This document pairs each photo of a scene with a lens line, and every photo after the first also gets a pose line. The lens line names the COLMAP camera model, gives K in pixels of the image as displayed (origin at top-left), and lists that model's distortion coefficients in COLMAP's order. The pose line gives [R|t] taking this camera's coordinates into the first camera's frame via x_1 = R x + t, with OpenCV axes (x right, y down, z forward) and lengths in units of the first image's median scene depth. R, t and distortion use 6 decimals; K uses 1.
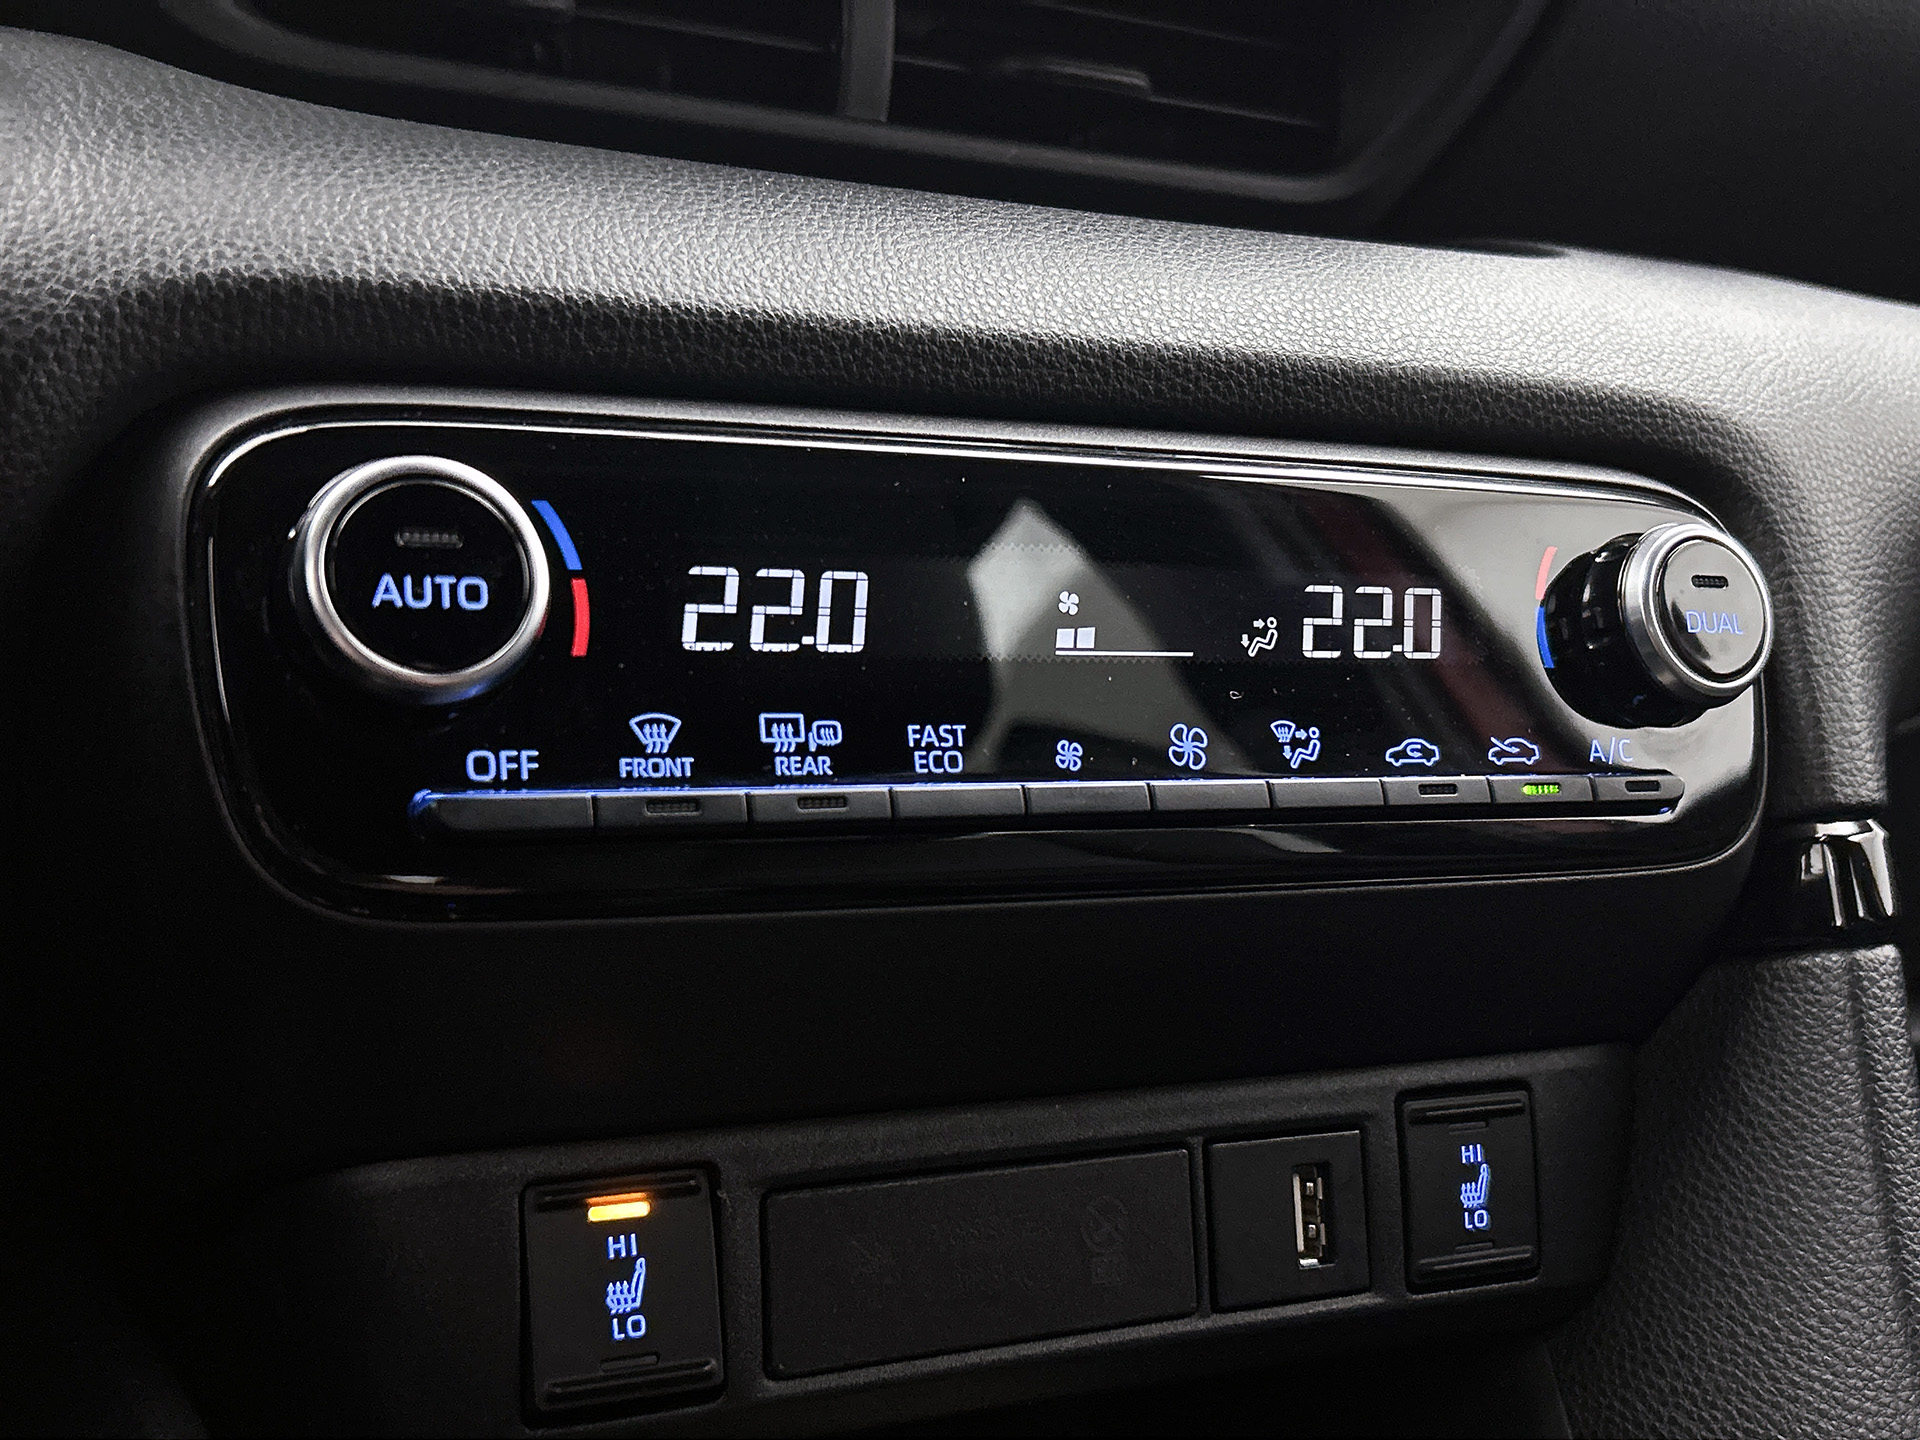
lens RADIAL K [[2165.3, 0, 974.7], [0, 2165.3, 729.3], [0, 0, 1]] dist [0.116747, -0.355855]
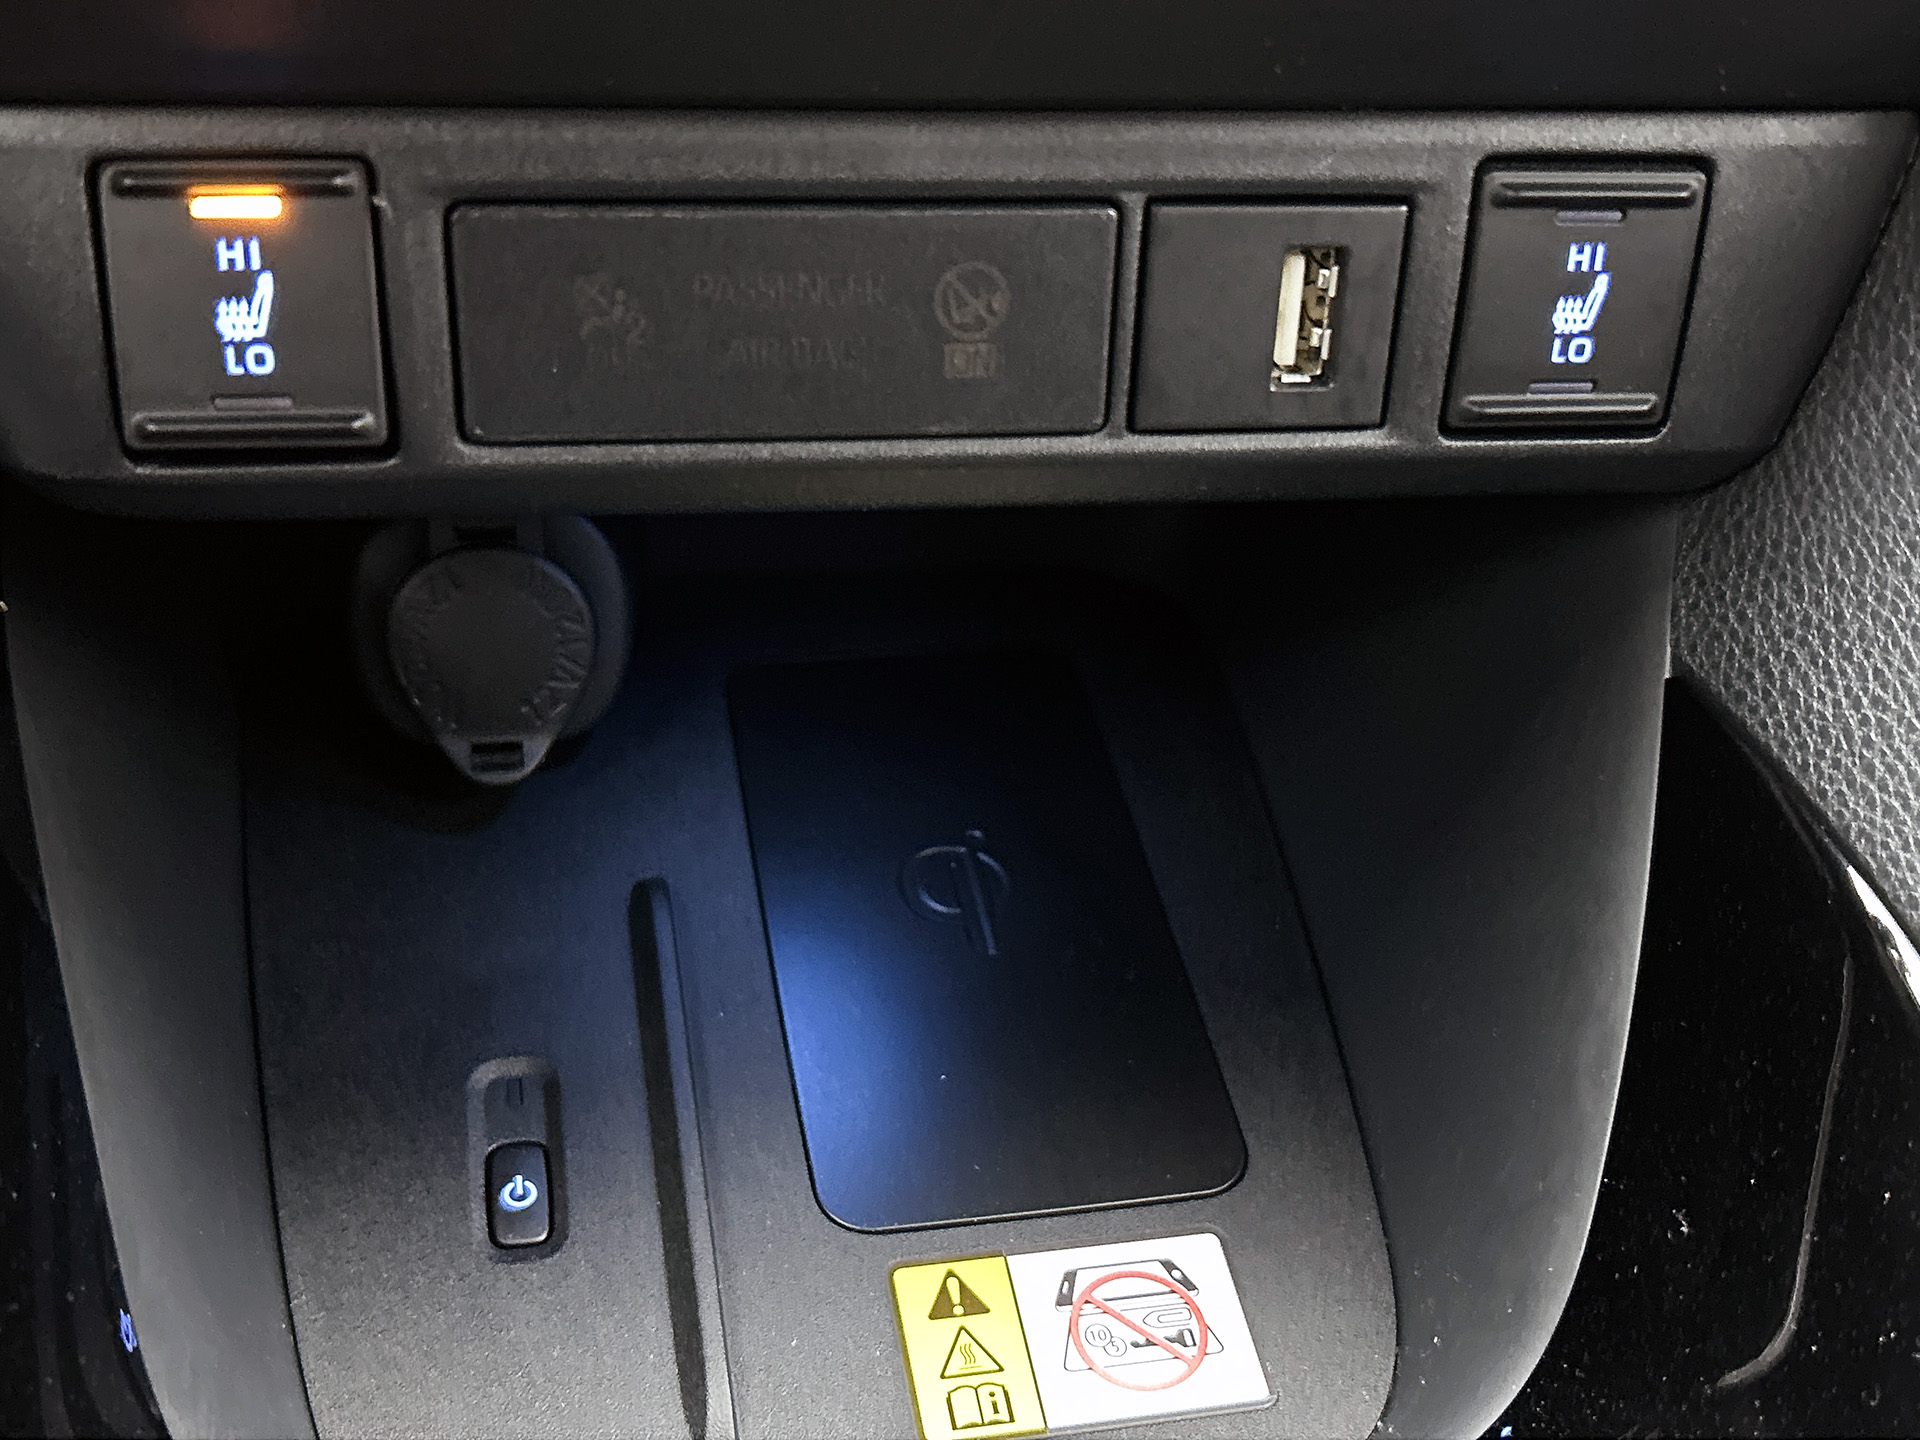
lens RADIAL K [[2165.3, 0, 974.7], [0, 2165.3, 729.3], [0, 0, 1]] dist [0.116747, -0.355855]
pose [[0.949958, 0.200172, -0.239812, 0.246945], [-0.052402, 0.858942, 0.509384, -0.016728], [0.307949, -0.471327, 0.826449, 0.318407]]
